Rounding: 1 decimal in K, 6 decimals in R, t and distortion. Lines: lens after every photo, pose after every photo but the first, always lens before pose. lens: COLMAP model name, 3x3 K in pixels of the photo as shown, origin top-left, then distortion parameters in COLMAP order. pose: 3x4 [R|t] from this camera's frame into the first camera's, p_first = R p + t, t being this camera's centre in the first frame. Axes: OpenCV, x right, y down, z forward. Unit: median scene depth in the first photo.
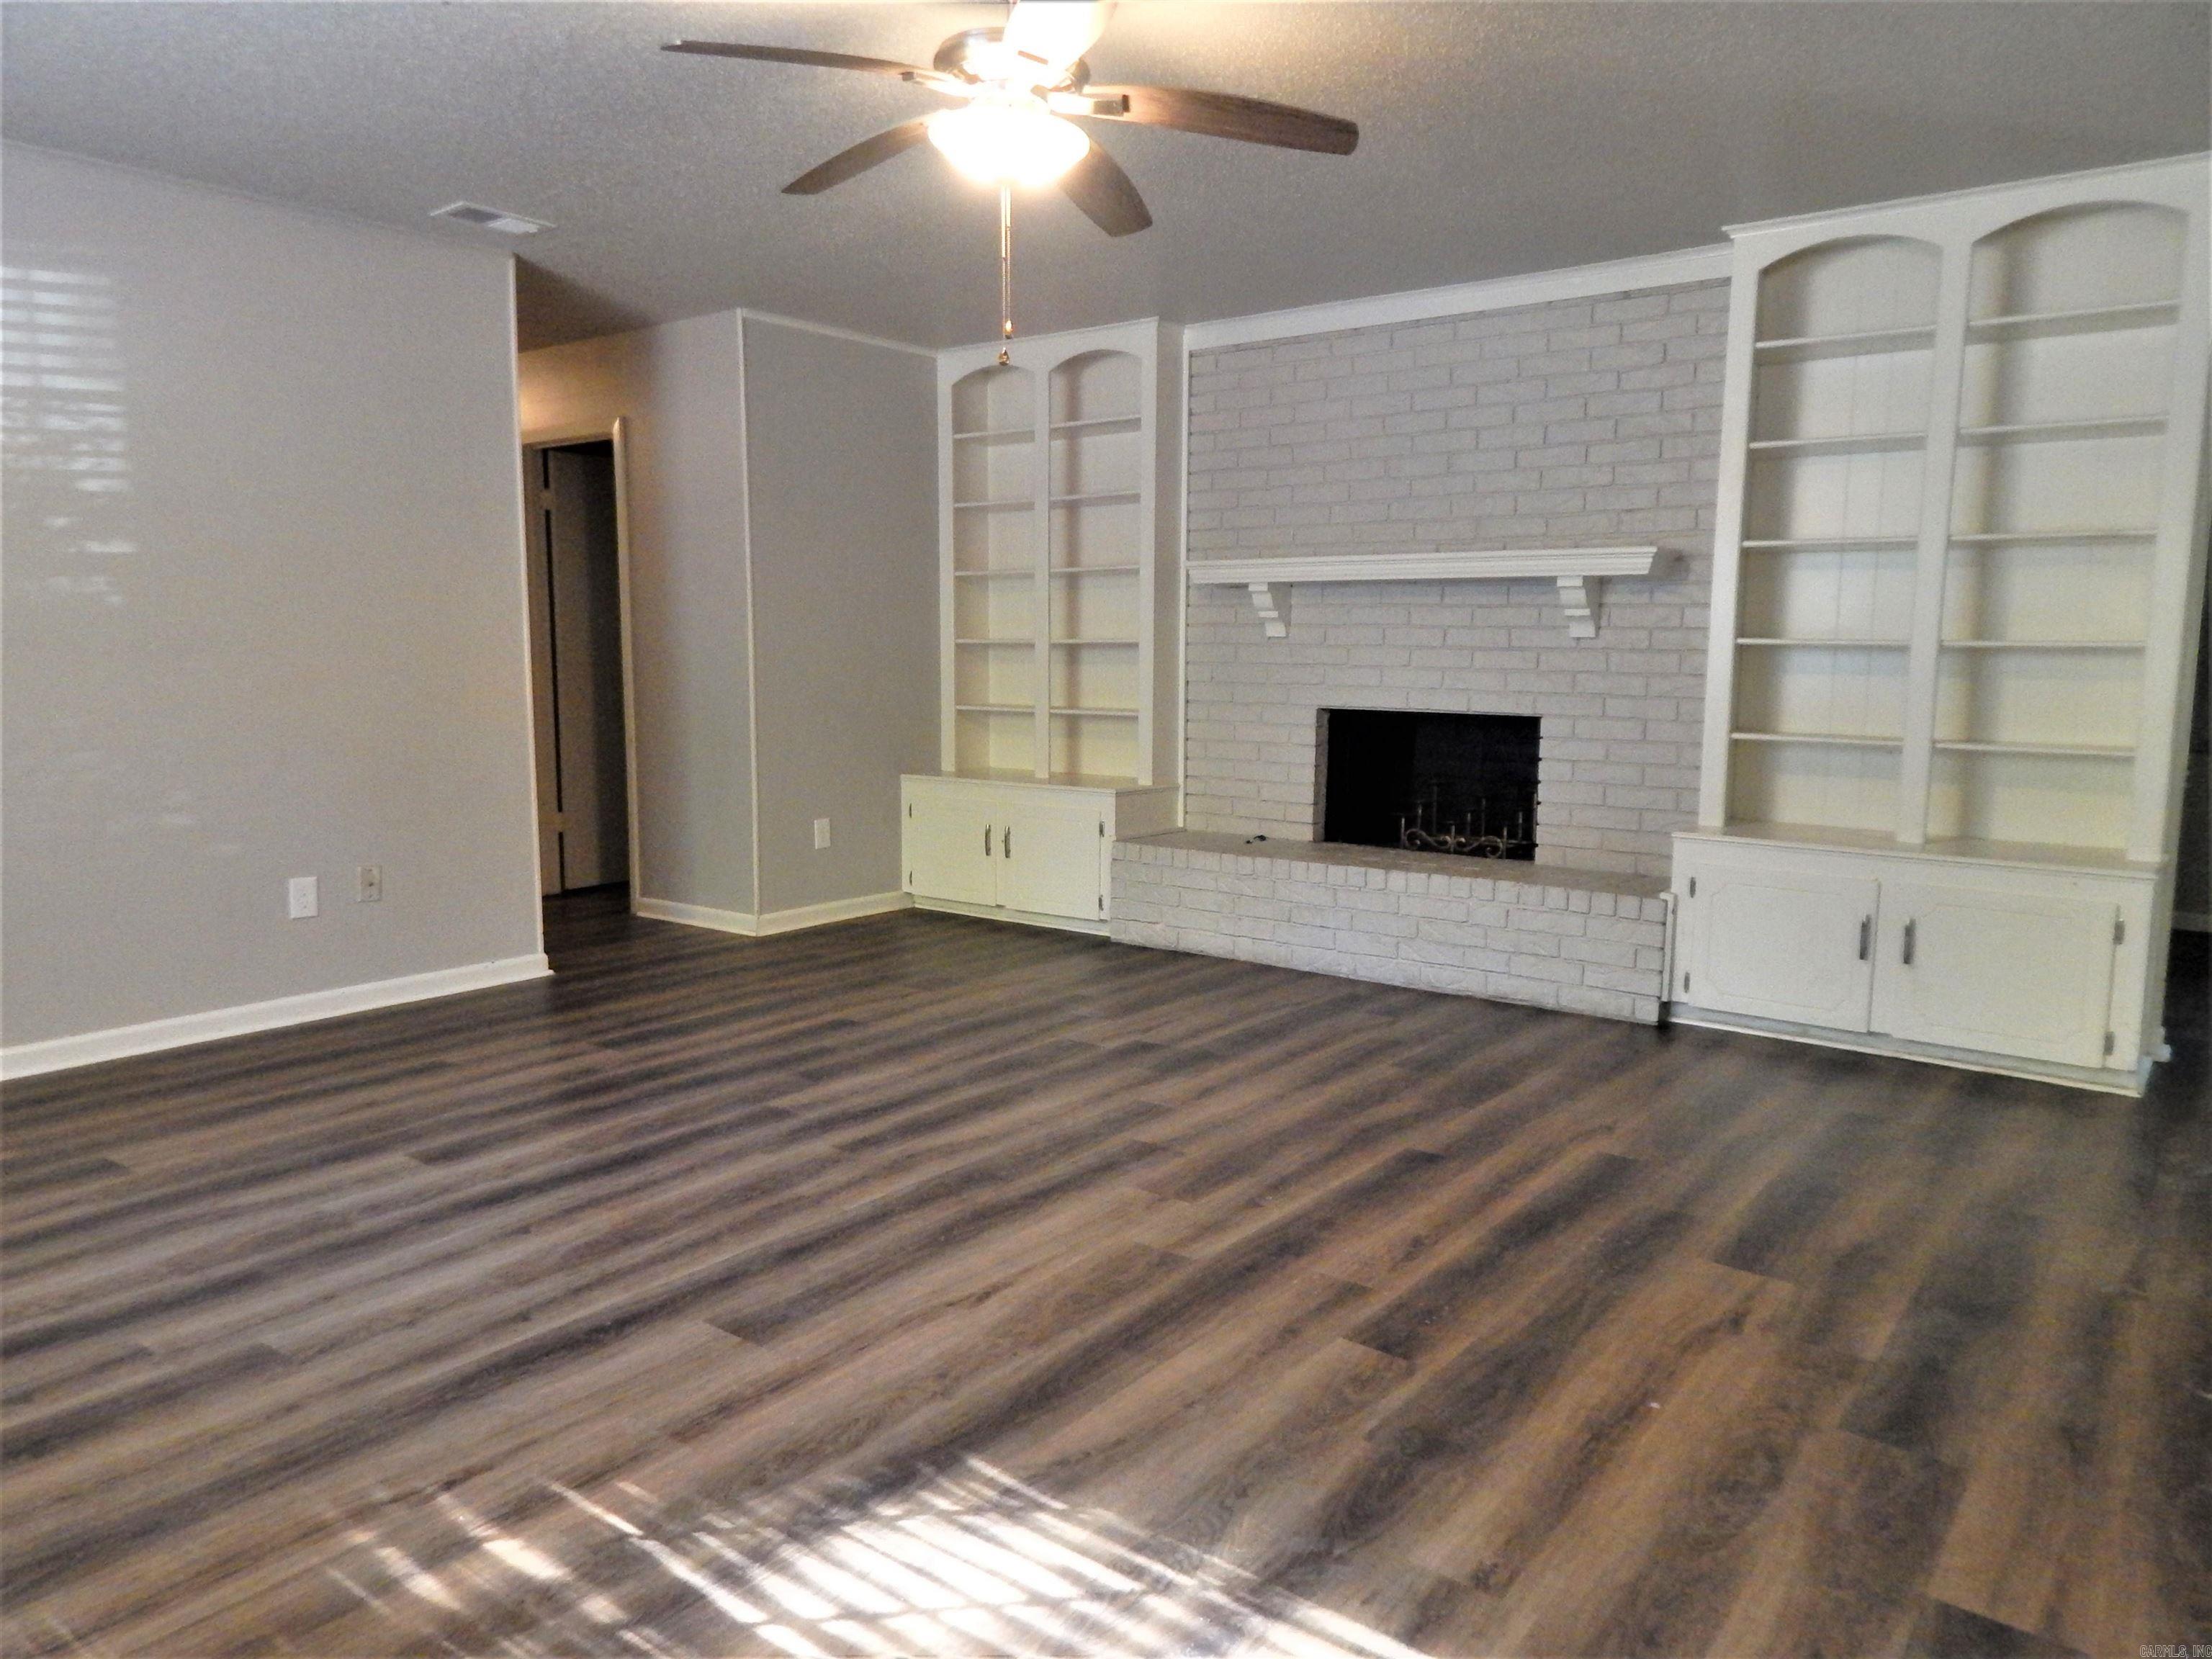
lens RADIAL K [[1494.0, 0, 1106.0], [0, 1494.0, 829.5], [0, 0, 1]] dist [0.000817, 0.000366]
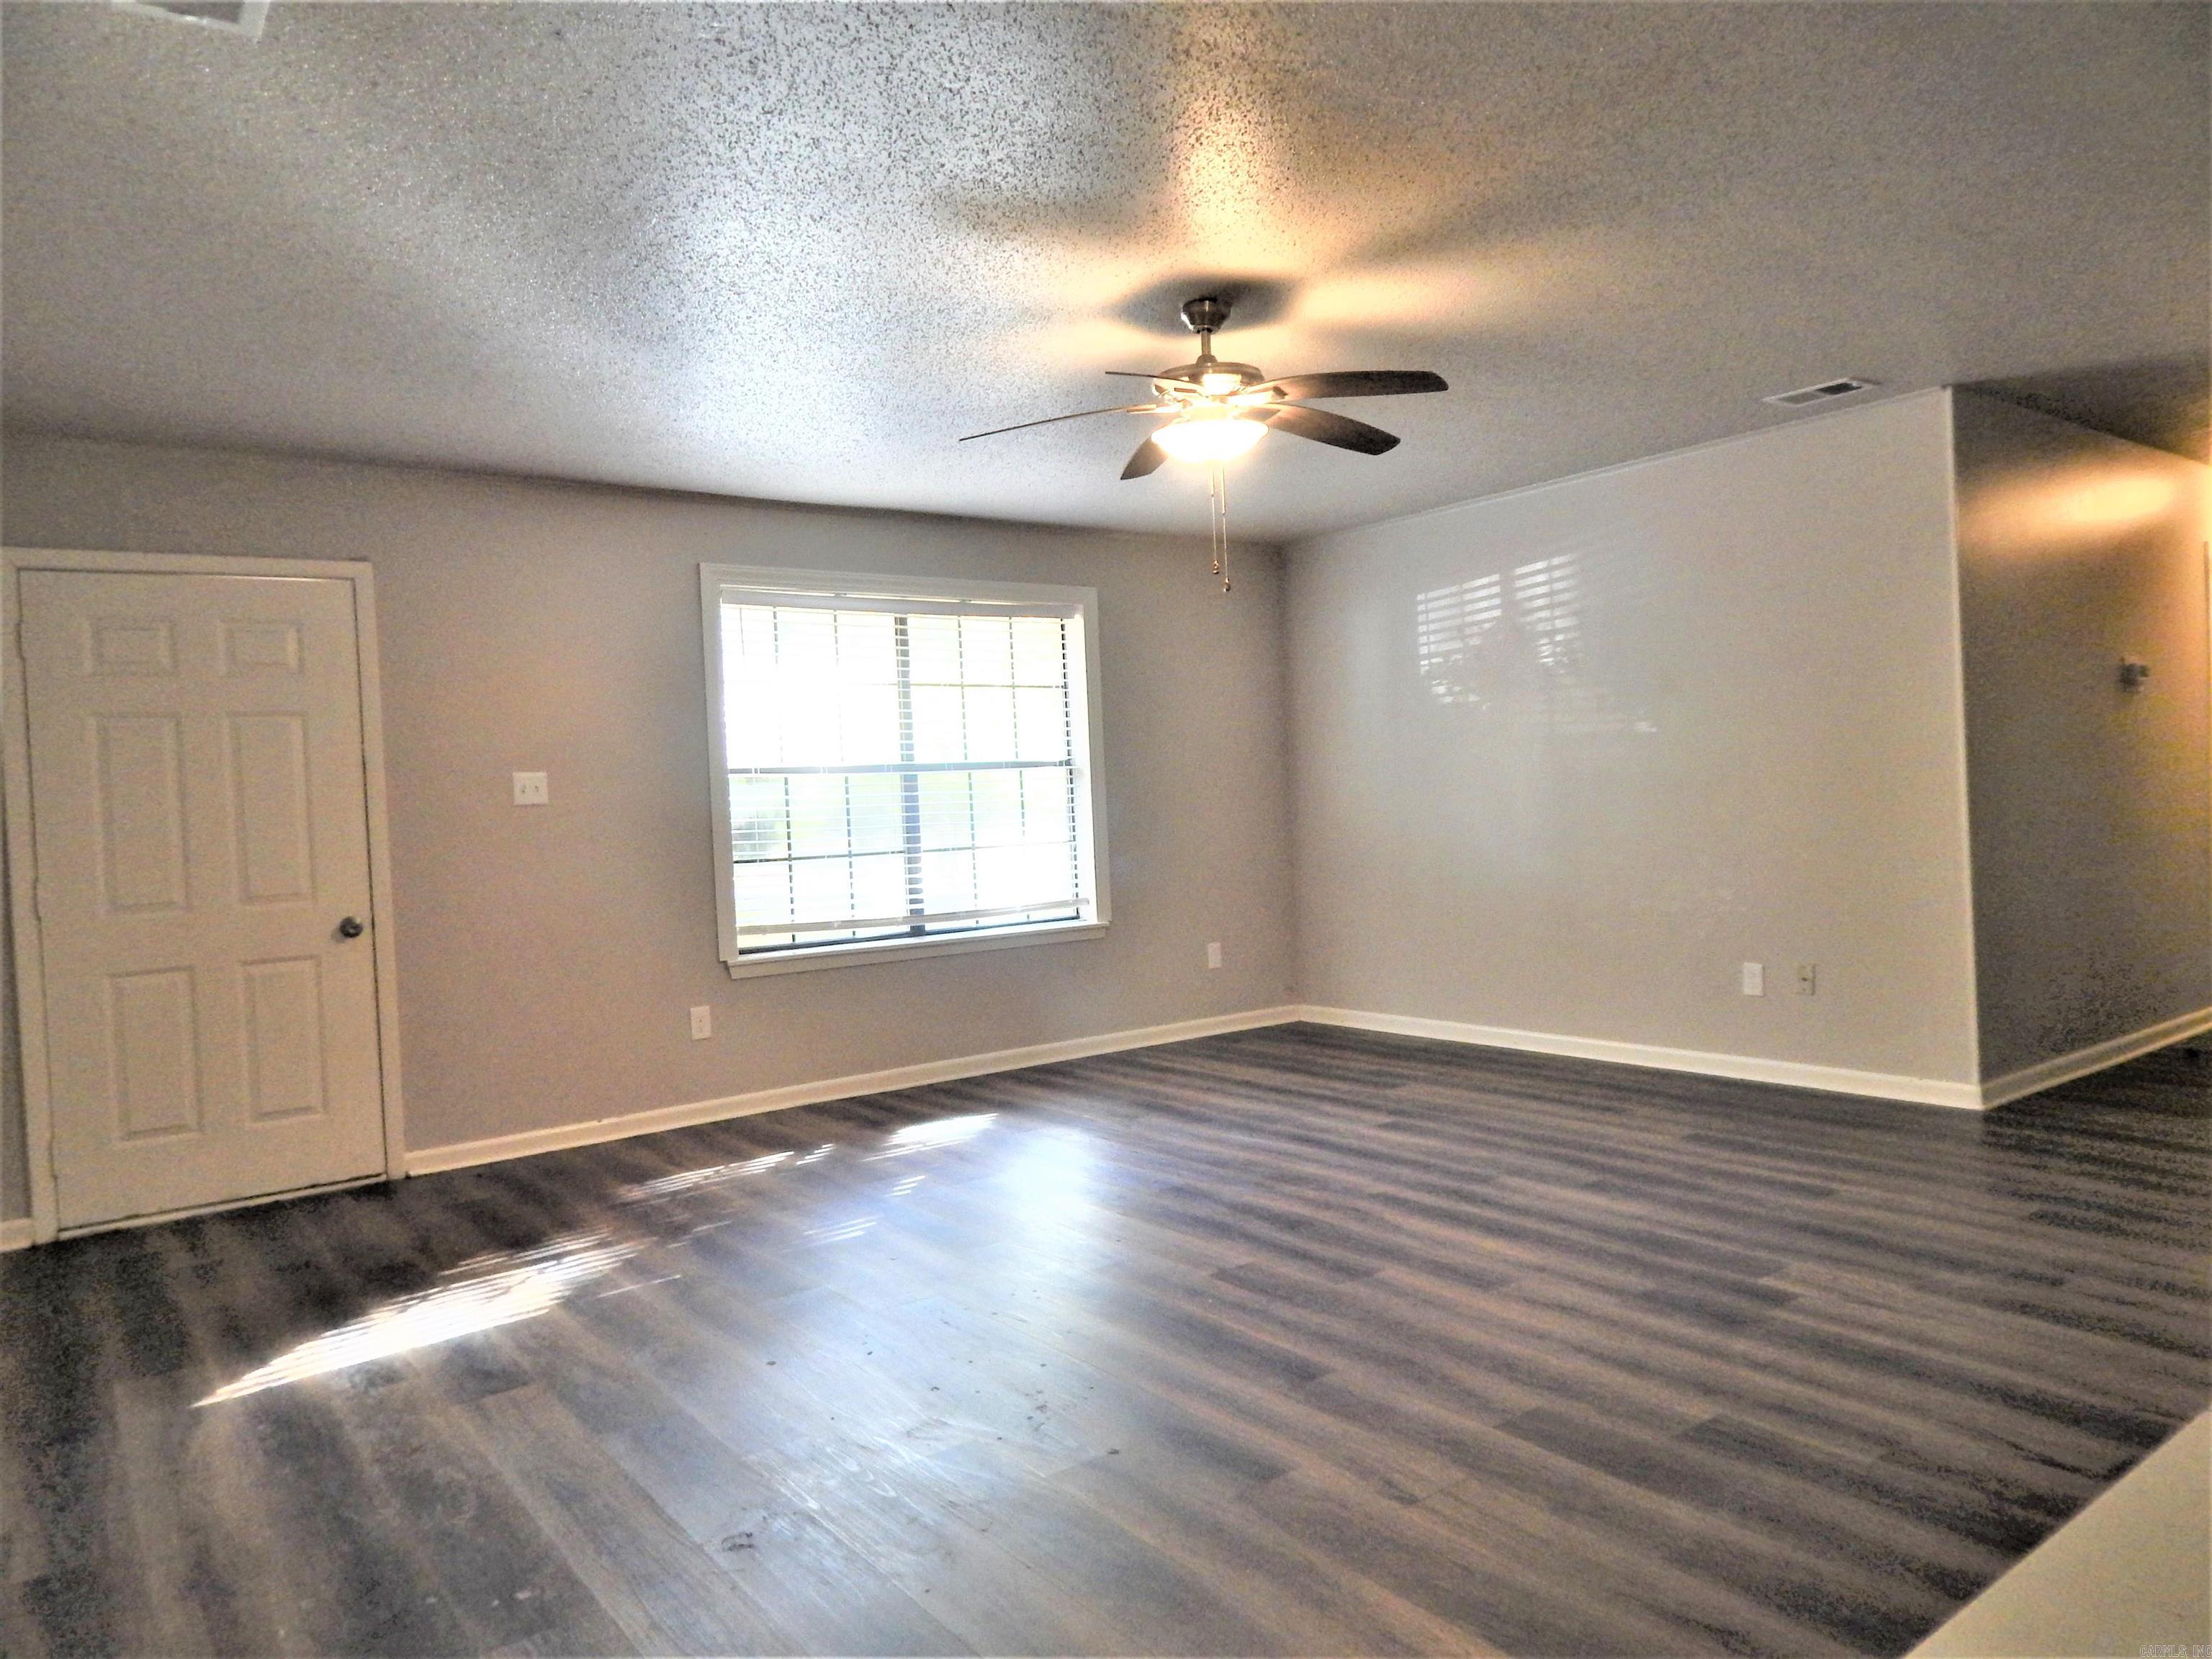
lens RADIAL K [[1487.2, 0, 1119.6], [0, 1487.2, 815.1], [0, 0, 1]] dist [0.009052, 0.002008]
pose [[-0.248042, 0.019270, -0.968558, 0.925096], [-0.077702, 0.996185, 0.039718, -0.115717], [0.965628, 0.085111, -0.245598, 0.920568]]
